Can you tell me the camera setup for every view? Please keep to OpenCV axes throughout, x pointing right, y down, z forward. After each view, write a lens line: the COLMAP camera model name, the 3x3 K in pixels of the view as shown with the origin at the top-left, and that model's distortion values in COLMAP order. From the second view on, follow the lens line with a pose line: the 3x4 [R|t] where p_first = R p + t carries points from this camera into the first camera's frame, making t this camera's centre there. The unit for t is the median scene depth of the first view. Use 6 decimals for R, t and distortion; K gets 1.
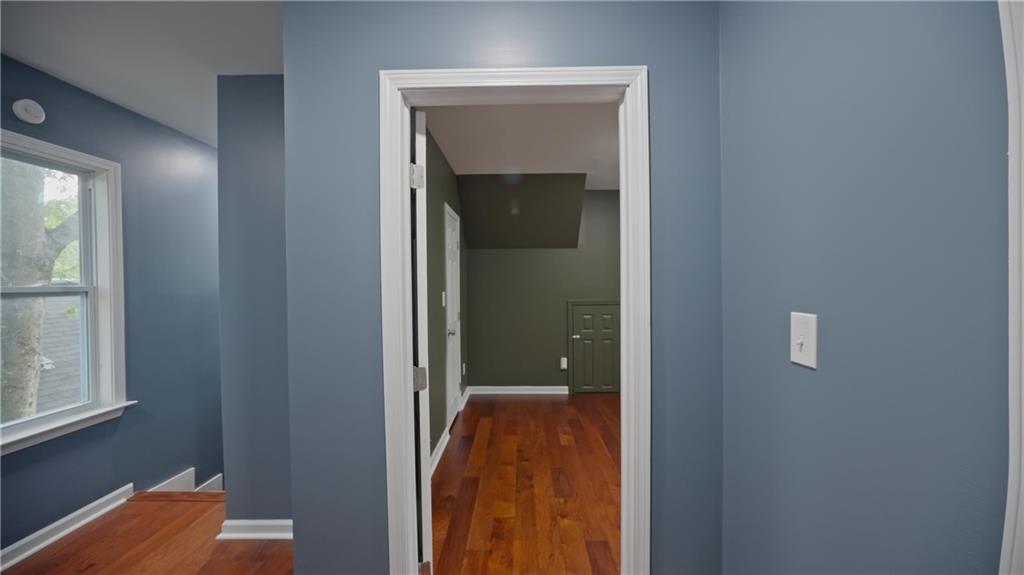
lens RADIAL K [[384.0, 0, 512.0], [0, 384.0, 287.5], [0, 0, 1]] dist [0.000128, 0.000082]
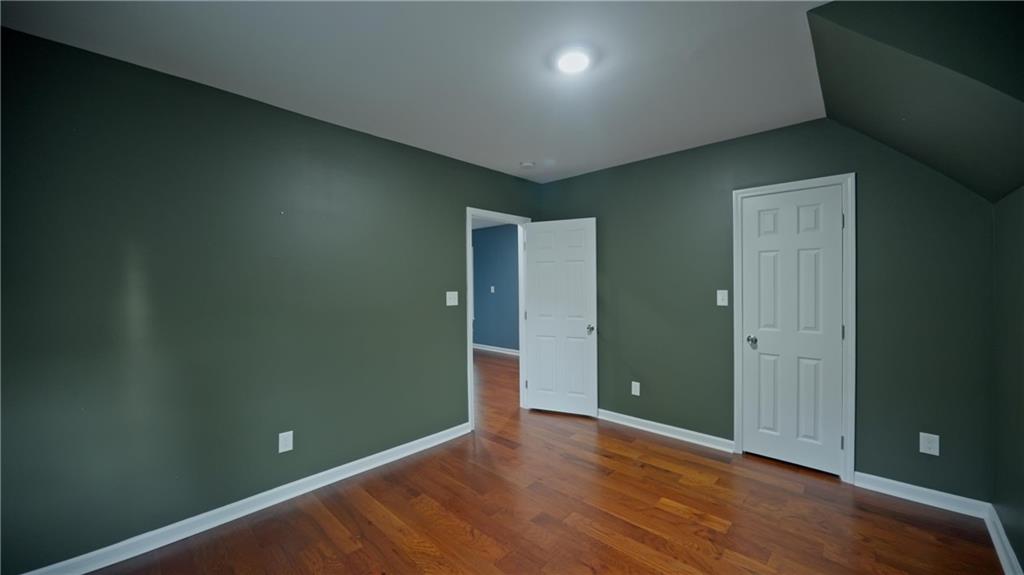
lens RADIAL K [[384.0, 0, 512.0], [0, 384.0, 287.5], [0, 0, 1]] dist [0.000128, 0.000082]
pose [[-0.686779, 0.028076, -0.726324, 0.988971], [0.012379, 0.999561, 0.026933, -0.029749], [0.726761, 0.009506, -0.686825, 1.486671]]
